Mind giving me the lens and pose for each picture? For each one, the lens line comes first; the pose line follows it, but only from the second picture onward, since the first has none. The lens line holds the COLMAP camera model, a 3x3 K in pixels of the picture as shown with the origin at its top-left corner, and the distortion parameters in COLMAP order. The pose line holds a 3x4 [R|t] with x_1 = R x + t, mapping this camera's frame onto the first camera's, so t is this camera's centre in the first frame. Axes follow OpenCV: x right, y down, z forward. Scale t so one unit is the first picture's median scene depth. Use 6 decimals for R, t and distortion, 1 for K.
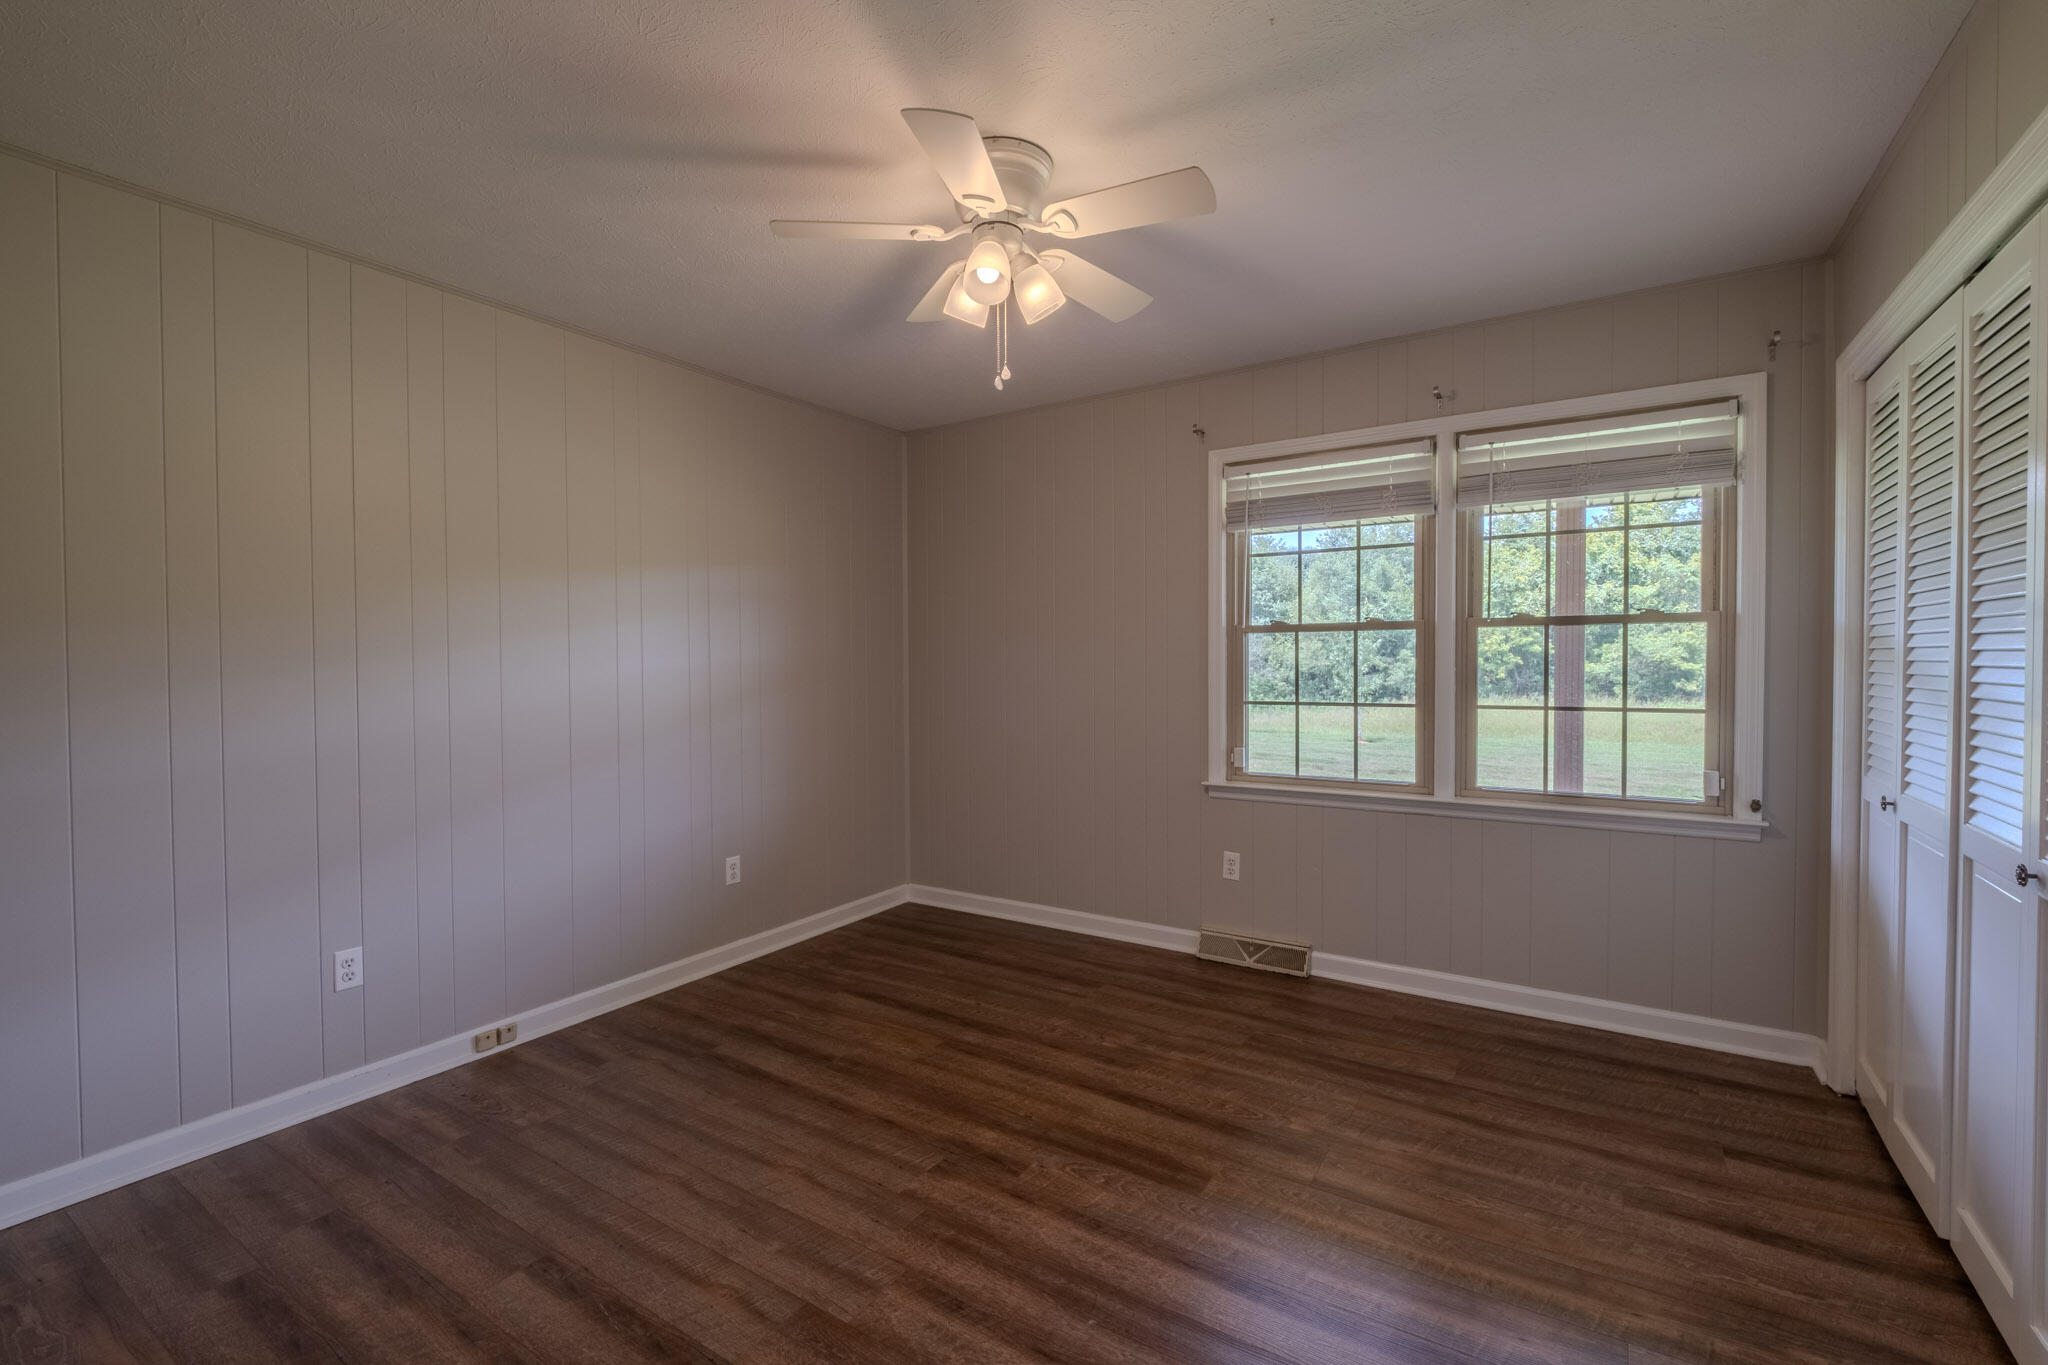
lens RADIAL K [[892.9, 0, 1009.8], [0, 892.9, 669.9], [0, 0, 1]] dist [-0.000940, -0.003527]
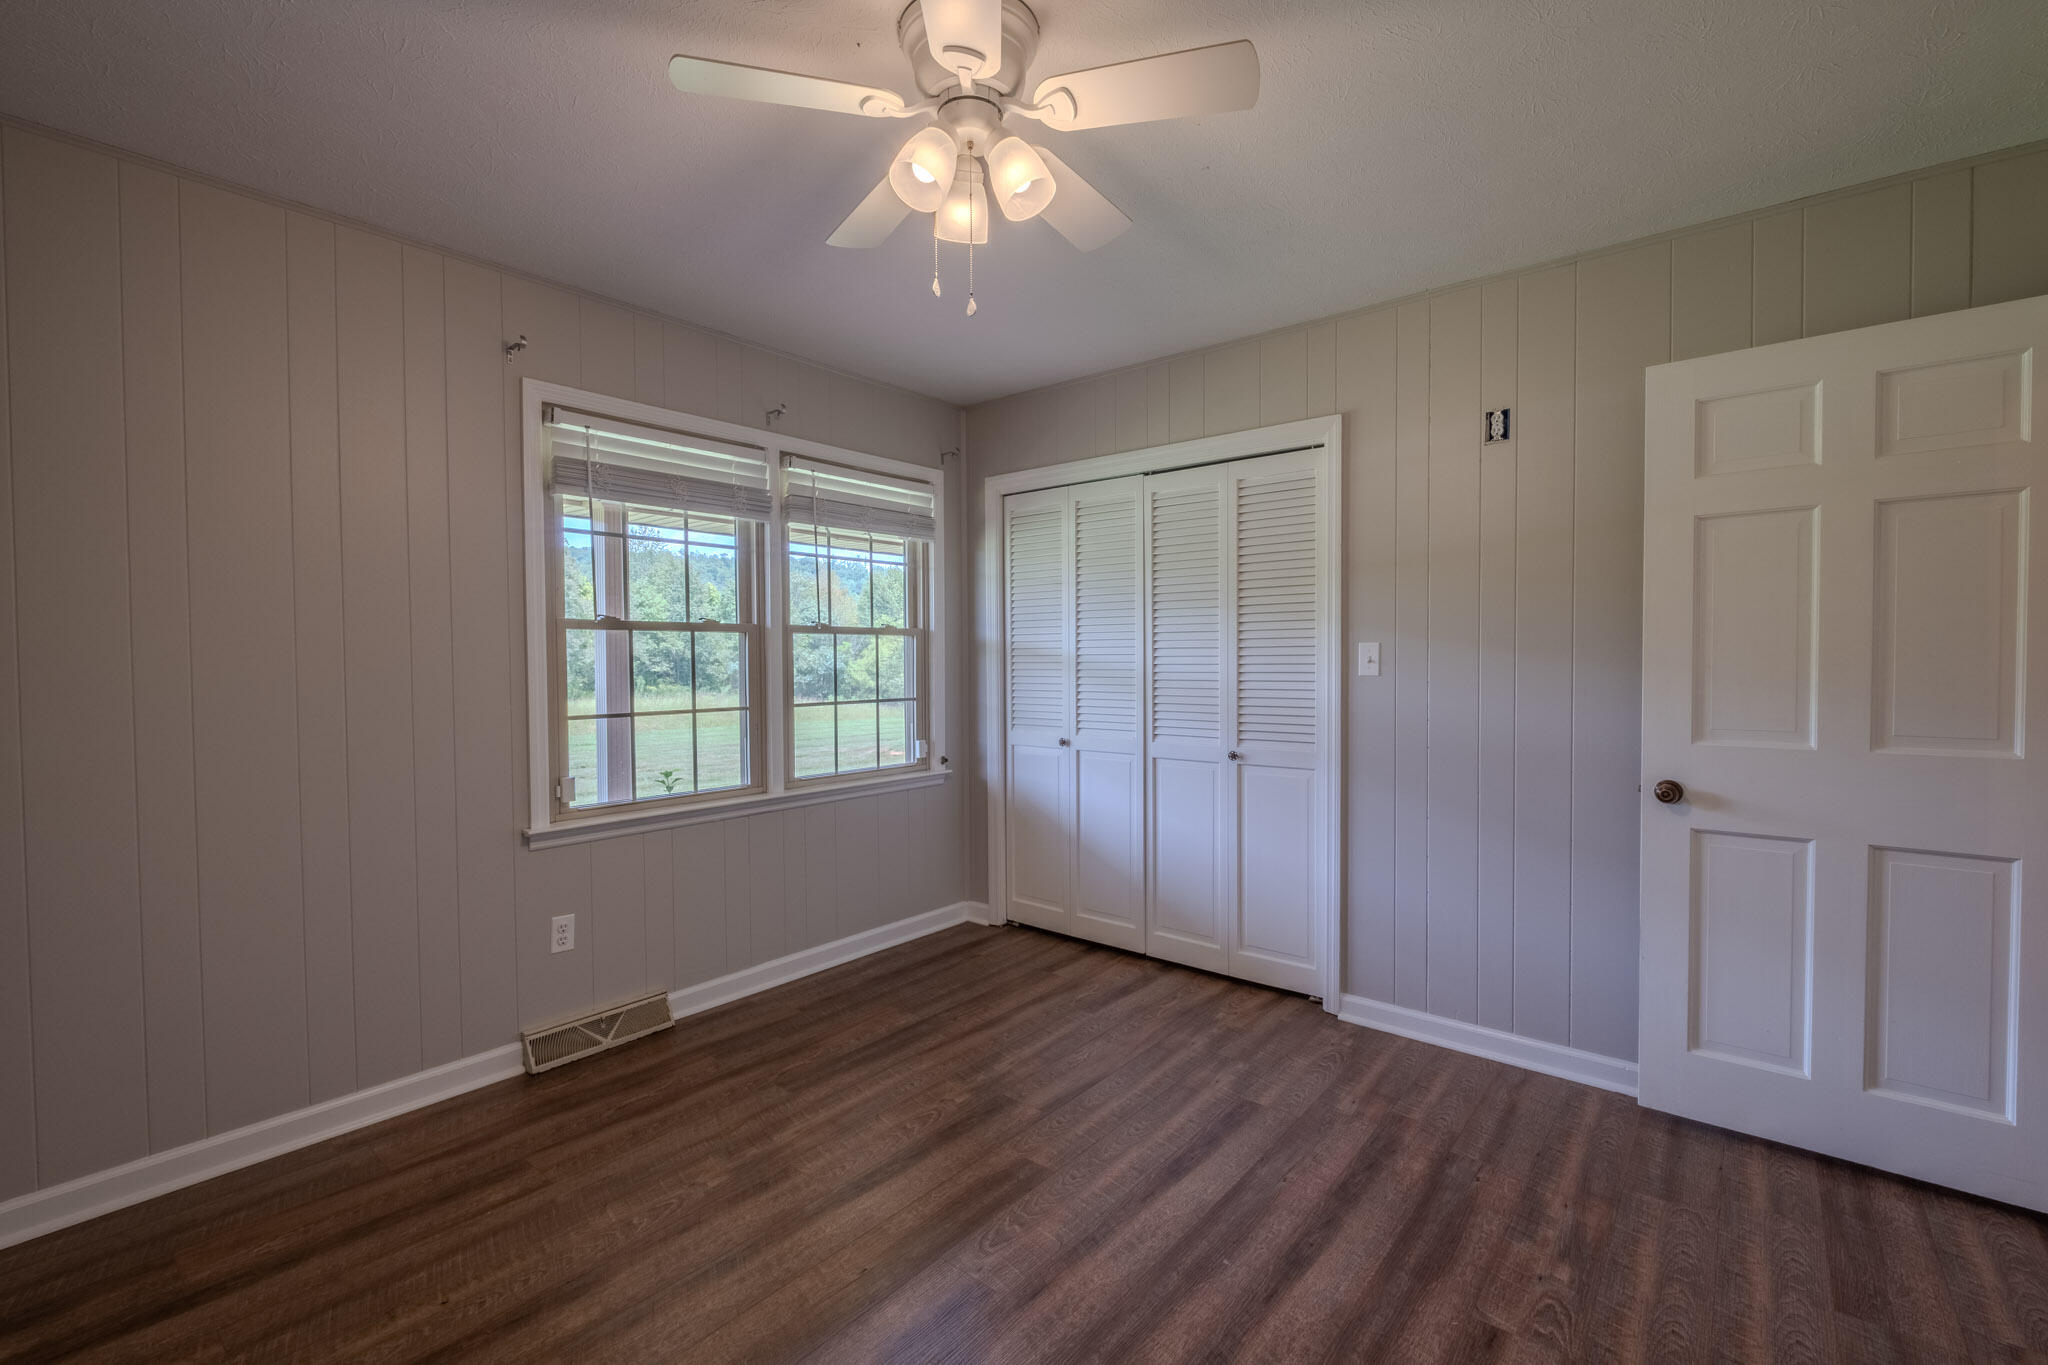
lens RADIAL K [[892.9, 0, 1041.0], [0, 892.9, 675.5], [0, 0, 1]] dist [-0.000940, -0.003527]
pose [[0.086473, -0.013314, 0.996165, -0.533774], [0.017567, 0.999776, 0.011837, -0.003202], [-0.996099, 0.016476, 0.086687, 0.591562]]
